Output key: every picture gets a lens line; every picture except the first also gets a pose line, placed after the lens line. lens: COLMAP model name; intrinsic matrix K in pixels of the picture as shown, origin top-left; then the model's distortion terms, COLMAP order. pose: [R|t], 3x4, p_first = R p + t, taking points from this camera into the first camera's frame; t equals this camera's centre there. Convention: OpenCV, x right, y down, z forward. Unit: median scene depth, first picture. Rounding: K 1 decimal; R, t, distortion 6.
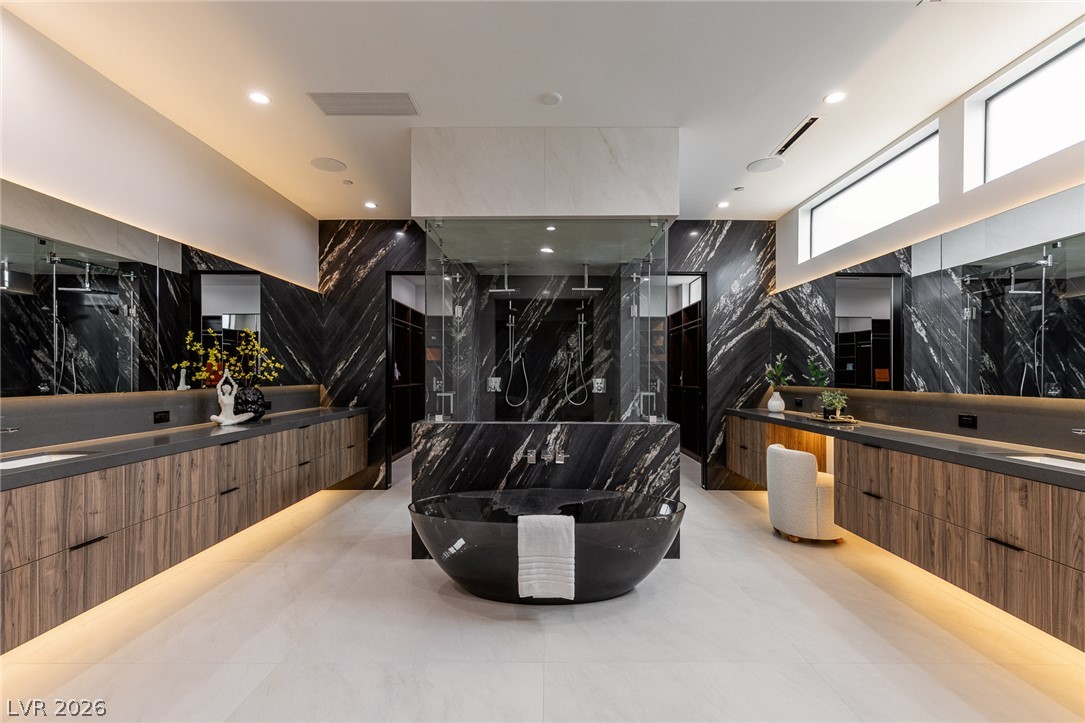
lens RADIAL K [[518.5, 0, 542.5], [0, 518.5, 361.5], [0, 0, 1]] dist [0.022394, -0.009274]
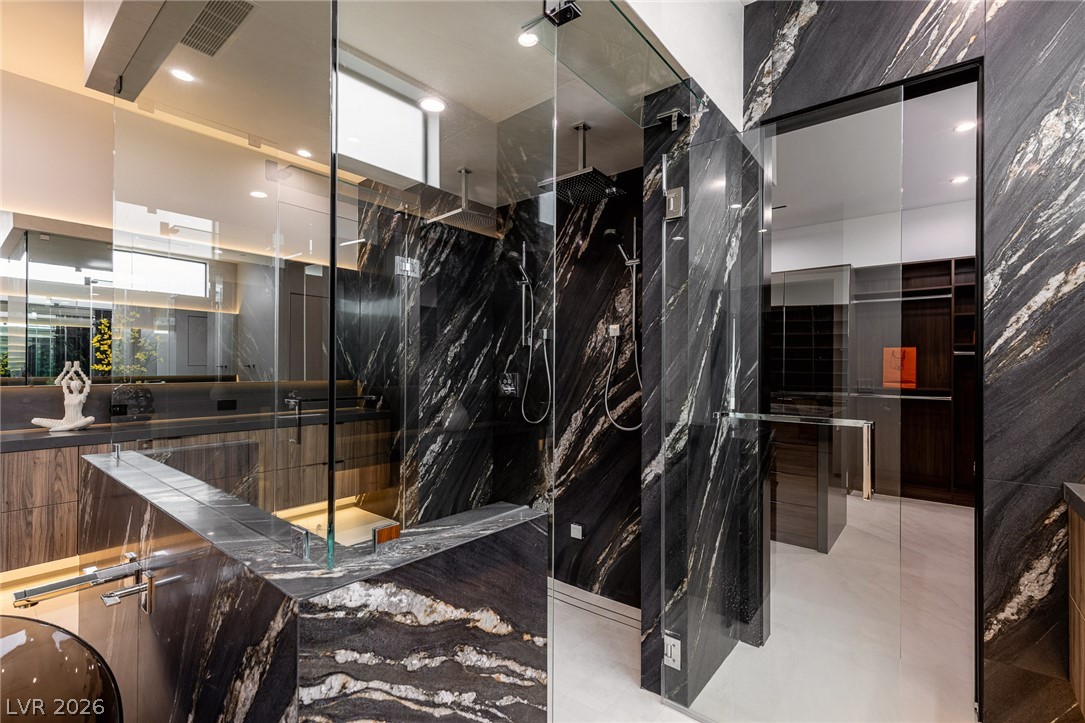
lens RADIAL K [[490.8, 0, 535.1], [0, 490.8, 361.5], [0, 0, 1]] dist [0.002708, 0.000069]
pose [[0.772016, -0.007008, -0.635564, 0.295492], [0.014478, 0.999874, 0.006562, 0.013787], [0.635438, -0.014268, 0.772020, 0.583587]]
